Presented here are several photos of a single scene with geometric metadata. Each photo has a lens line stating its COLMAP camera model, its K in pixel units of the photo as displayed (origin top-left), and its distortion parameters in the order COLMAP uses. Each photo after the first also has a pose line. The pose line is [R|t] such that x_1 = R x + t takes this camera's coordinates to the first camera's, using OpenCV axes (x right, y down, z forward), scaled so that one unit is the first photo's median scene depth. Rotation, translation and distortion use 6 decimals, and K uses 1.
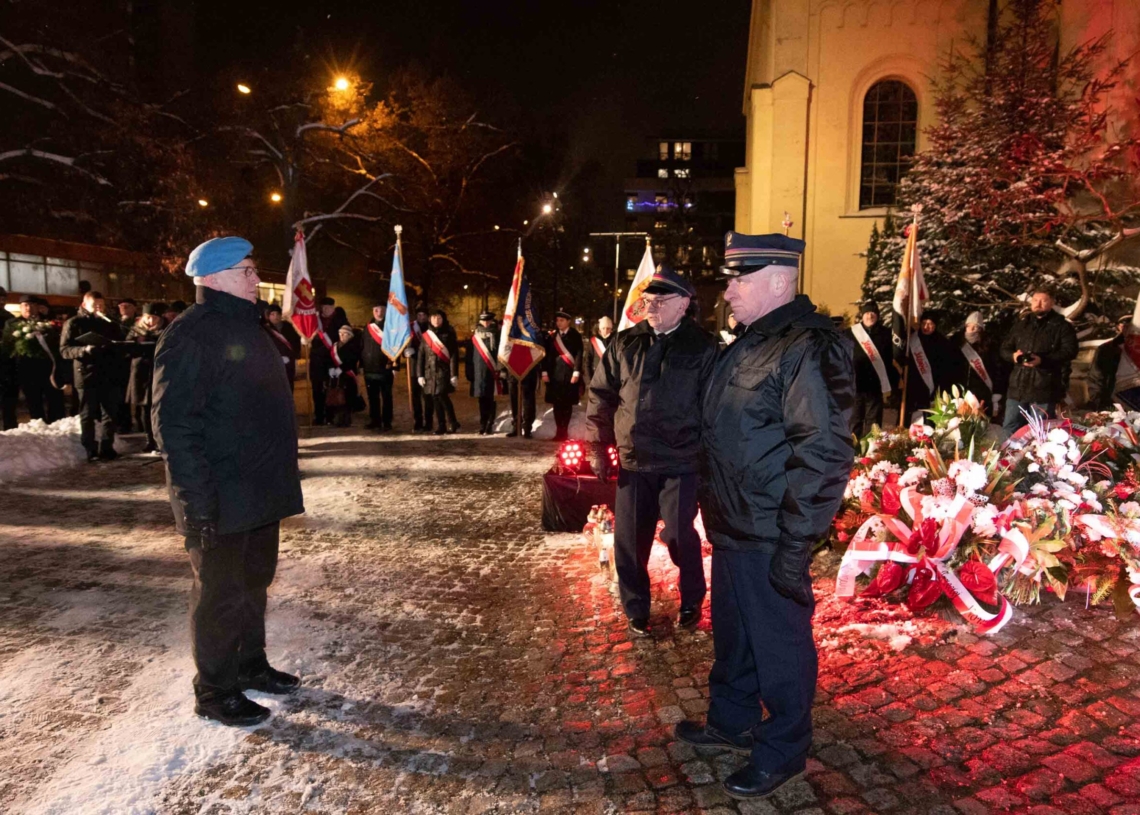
lens RADIAL K [[736.9, 0, 574.1], [0, 736.9, 406.6], [0, 0, 1]] dist [-0.012299, -0.005643]
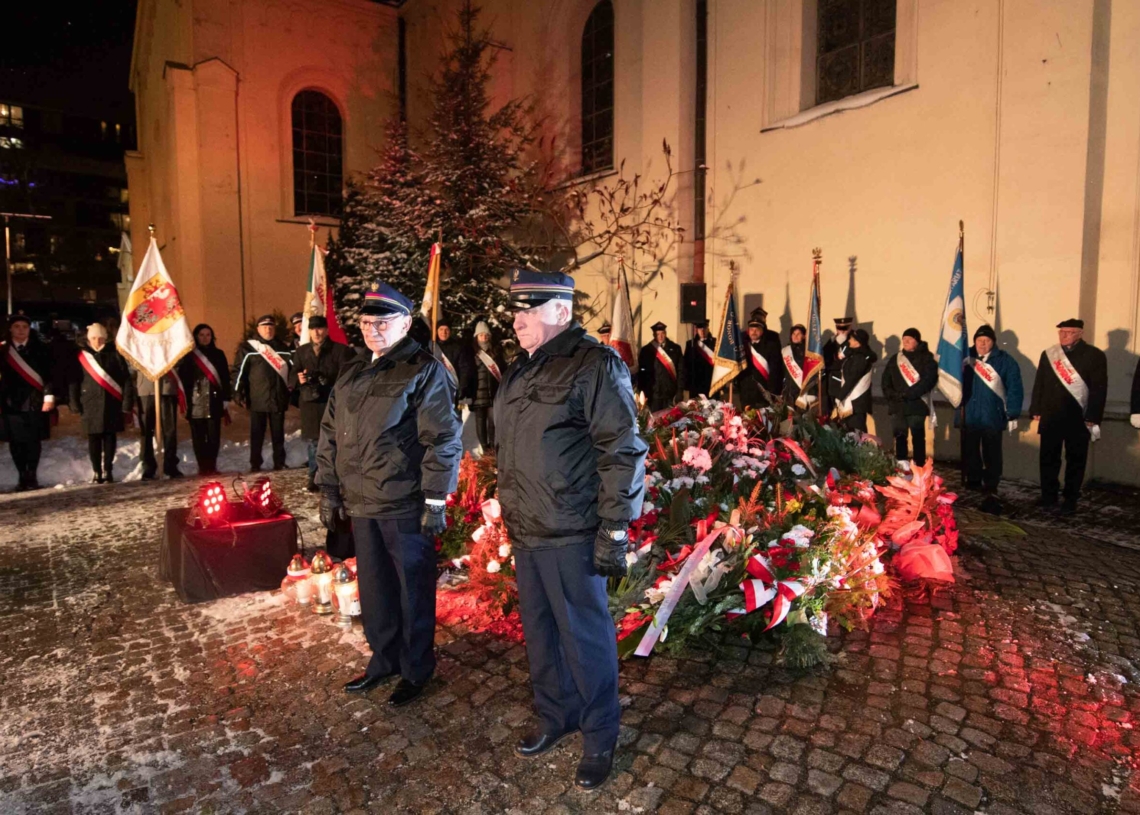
lens RADIAL K [[736.9, 0, 572.2], [0, 736.9, 407.2], [0, 0, 1]] dist [-0.012299, -0.005643]
pose [[0.696786, -0.074062, 0.713445, -0.175312], [0.077640, 0.996599, 0.027629, -0.016040], [-0.713065, 0.036140, 0.700166, 0.100013]]
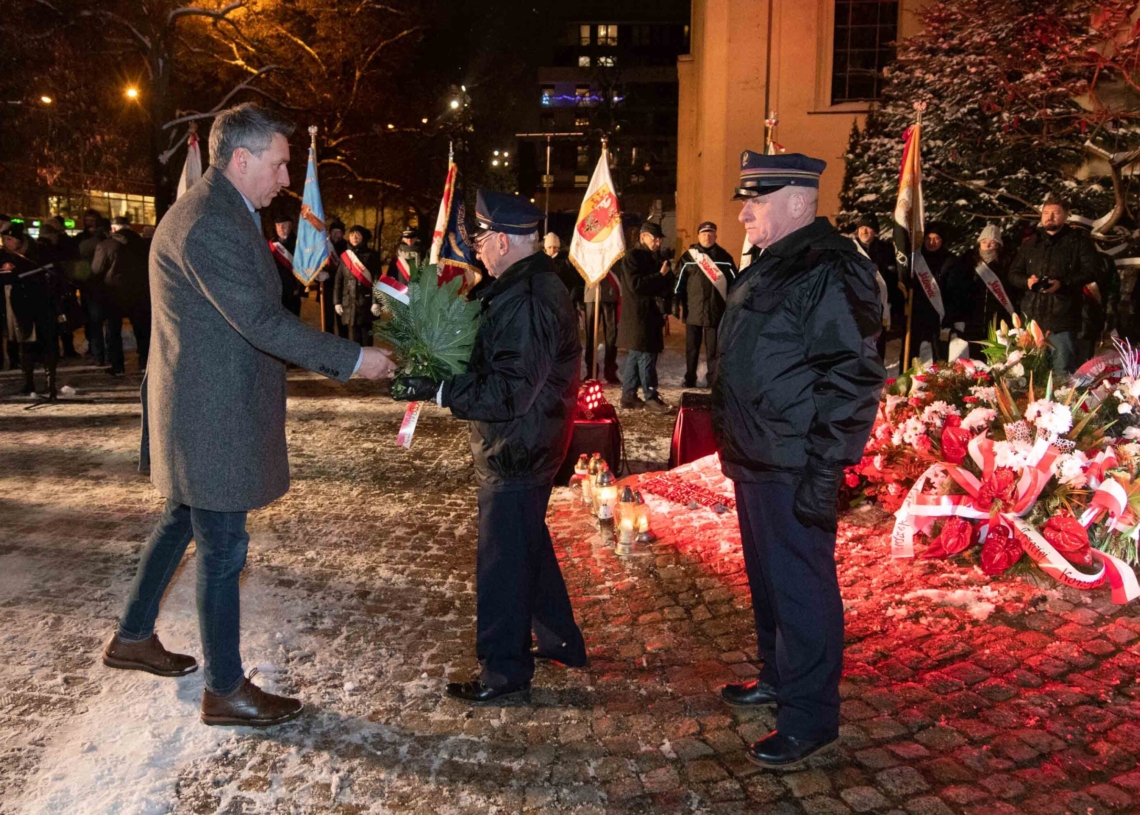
lens RADIAL K [[872.3, 0, 470.2], [0, 872.3, 332.0], [0, 0, 1]] dist [-0.012179, -0.006934]
pose [[0.999966, -0.004257, -0.007042, -0.050432], [0.004214, 0.999972, -0.006130, -0.001580], [0.007068, 0.006100, 0.999956, -0.010828]]
